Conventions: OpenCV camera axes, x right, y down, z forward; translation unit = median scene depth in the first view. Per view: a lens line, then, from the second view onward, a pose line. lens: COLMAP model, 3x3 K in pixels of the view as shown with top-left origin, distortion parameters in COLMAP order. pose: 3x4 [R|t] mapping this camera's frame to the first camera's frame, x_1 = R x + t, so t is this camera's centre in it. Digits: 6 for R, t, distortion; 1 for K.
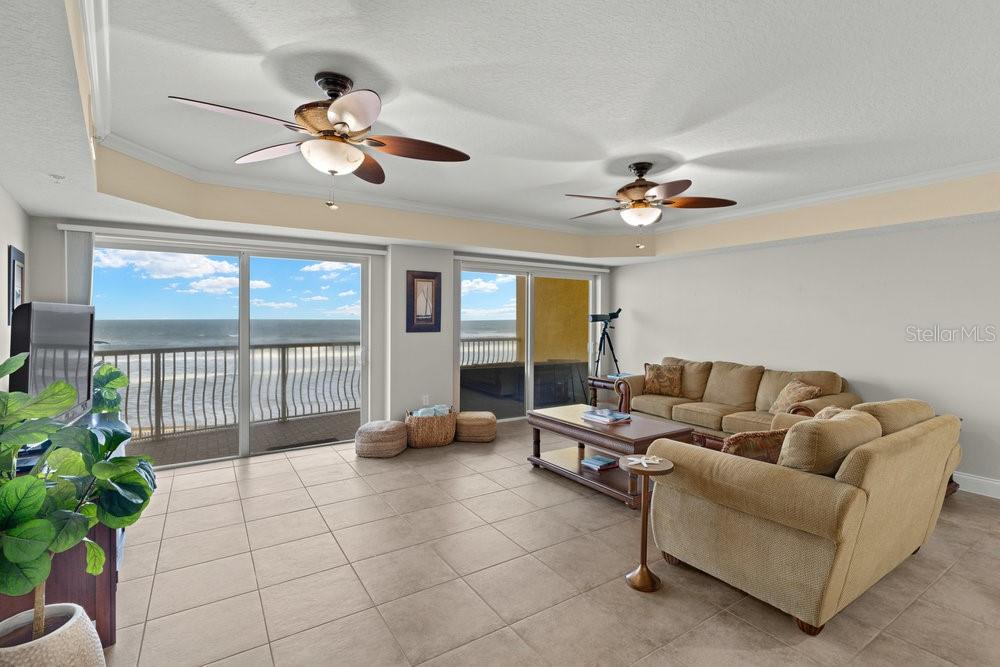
lens RADIAL K [[454.3, 0, 503.1], [0, 454.3, 319.4], [0, 0, 1]] dist [-0.004608, 0.000532]
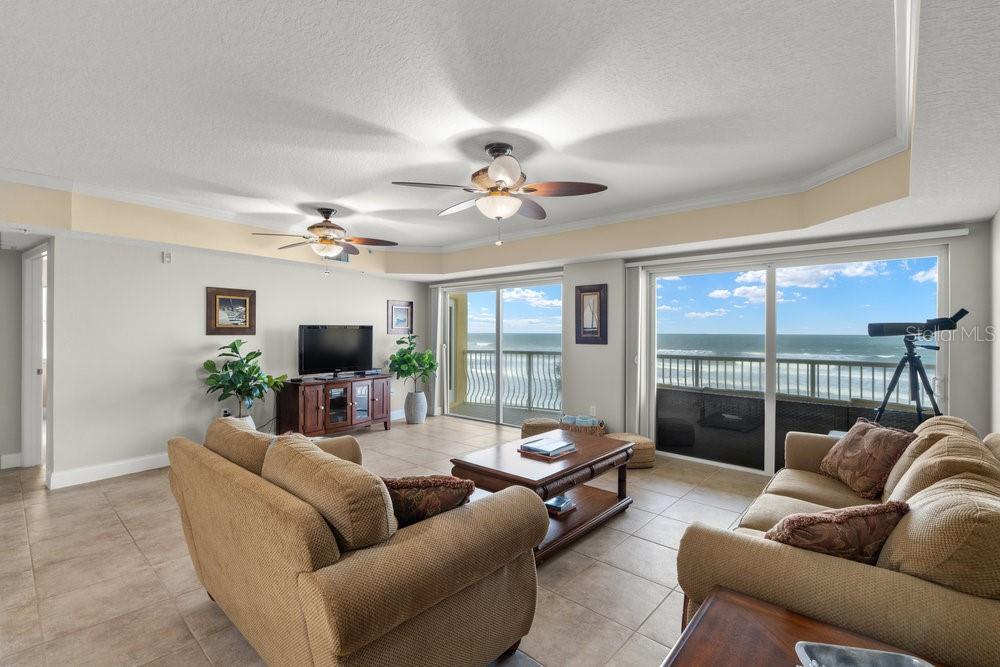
lens RADIAL K [[454.3, 0, 501.8], [0, 454.3, 330.3], [0, 0, 1]] dist [-0.004608, 0.000532]
pose [[0.259826, -0.004002, -0.965647, 0.737556], [-0.004047, 0.999978, -0.005234, 0.002692], [0.965647, 0.005268, 0.259804, 0.517006]]
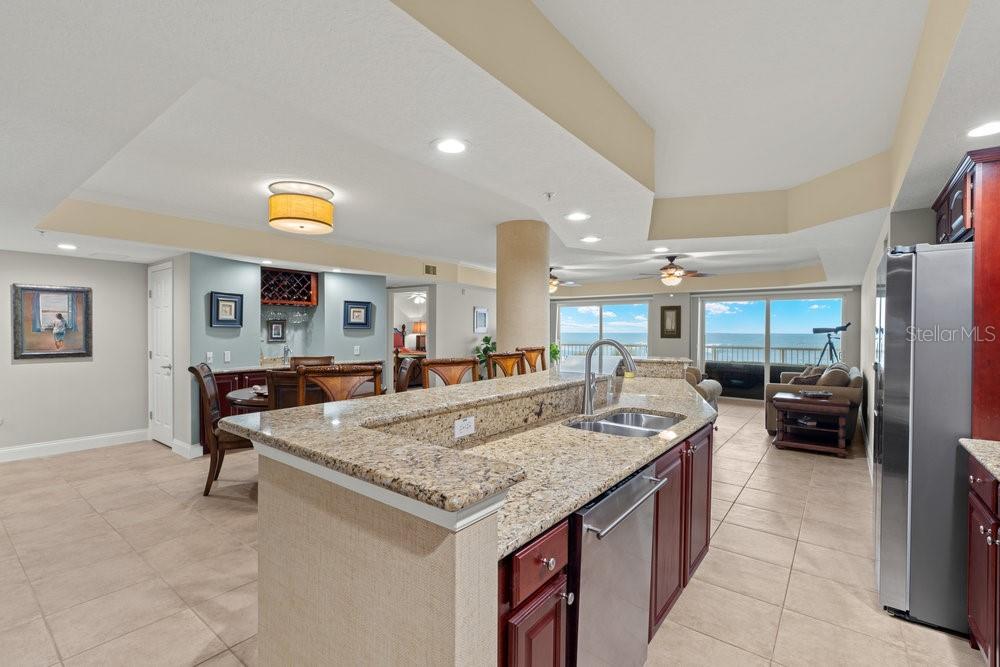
lens RADIAL K [[454.3, 0, 502.1], [0, 454.3, 334.4], [0, 0, 1]] dist [-0.004608, 0.000532]
pose [[0.336652, 0.005617, -0.941612, 1.318596], [-0.006009, 0.999975, 0.003817, 0.008639], [0.941610, 0.004373, 0.336677, -0.286188]]
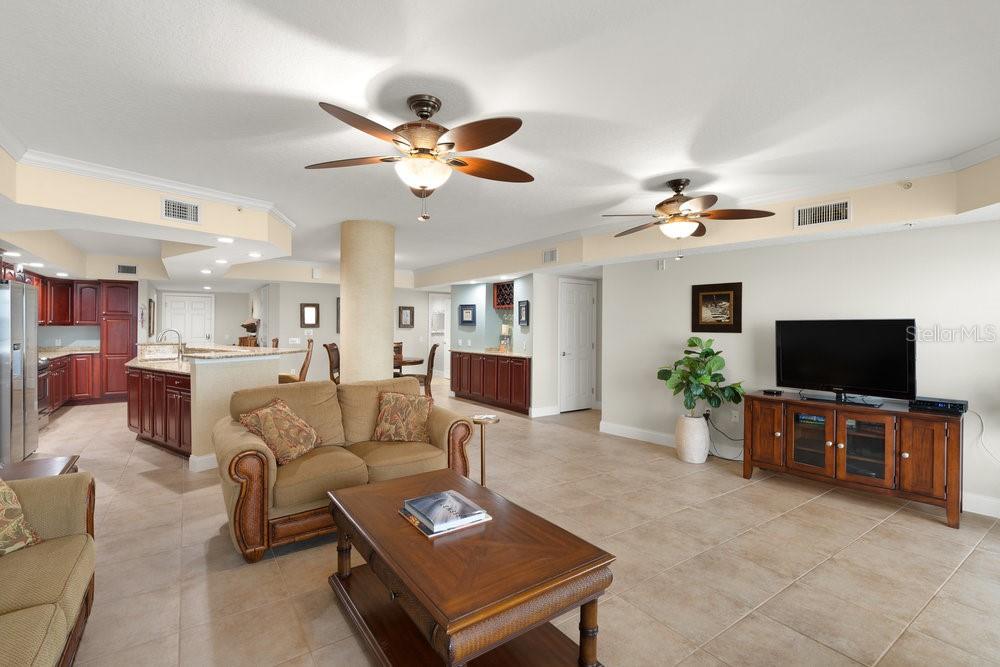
lens RADIAL K [[454.3, 0, 500.5], [0, 454.3, 327.8], [0, 0, 1]] dist [-0.004608, 0.000532]
pose [[-0.999443, -0.009407, -0.032032, 0.130827], [-0.009525, 0.999948, 0.003532, 0.001613], [0.031997, 0.003836, -0.999481, 1.106451]]
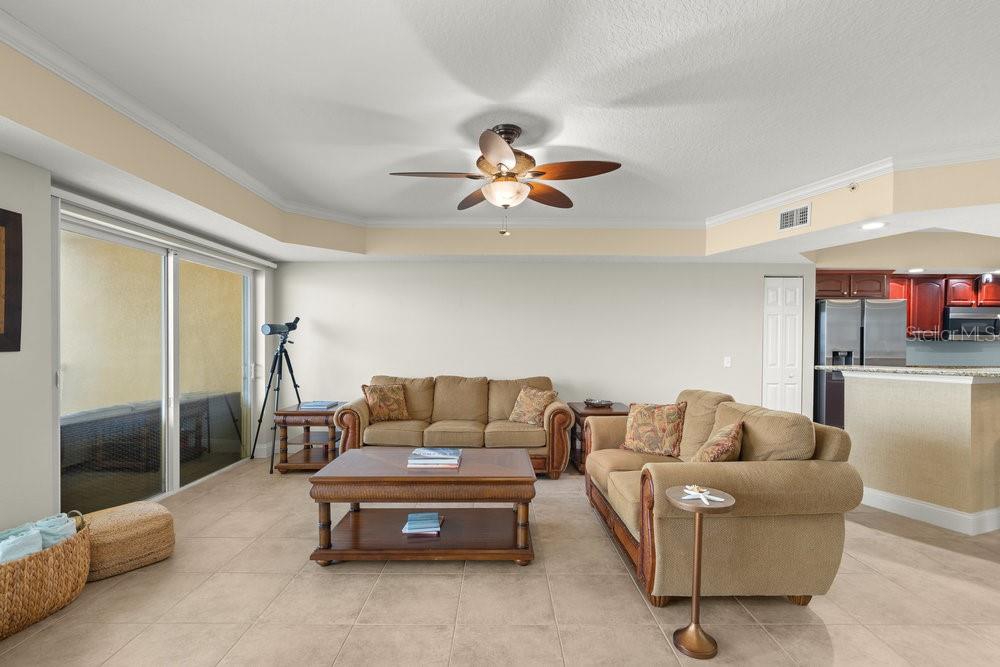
lens RADIAL K [[454.3, 0, 497.6], [0, 454.3, 347.4], [0, 0, 1]] dist [-0.004608, 0.000532]
pose [[0.554301, -0.015925, 0.832164, -0.240720], [0.000210, 0.999820, 0.018993, 0.014904], [-0.832316, -0.010353, 0.554204, 0.372581]]
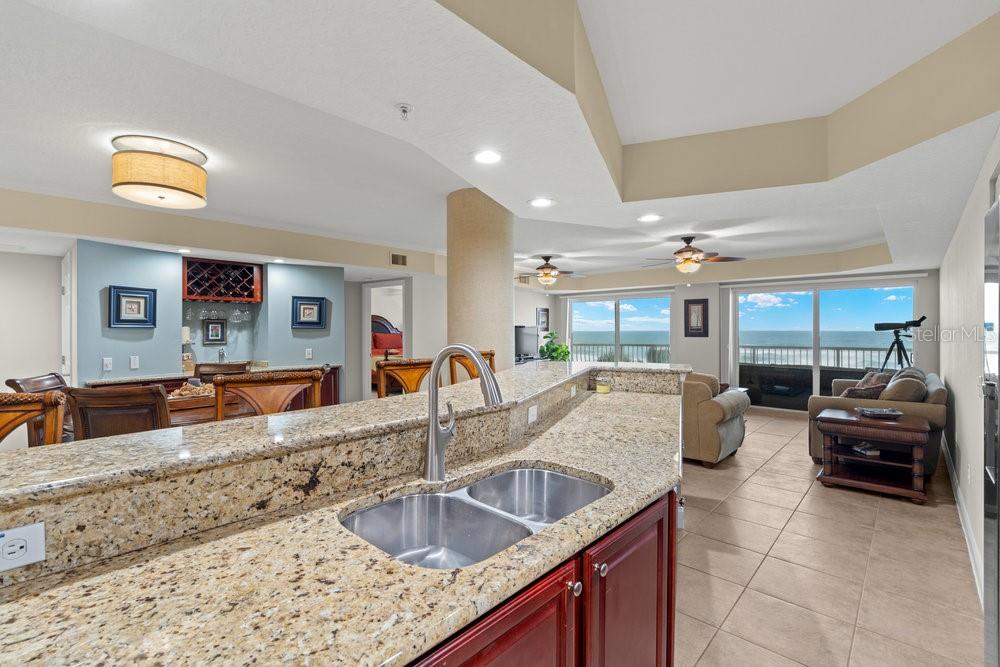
lens RADIAL K [[454.3, 0, 500.6], [0, 454.3, 329.1], [0, 0, 1]] dist [-0.004608, 0.000532]
pose [[0.247432, -0.005109, -0.968892, 1.168162], [0.000879, 0.999987, -0.005048, 0.007490], [0.968905, 0.000398, 0.247433, -0.068100]]
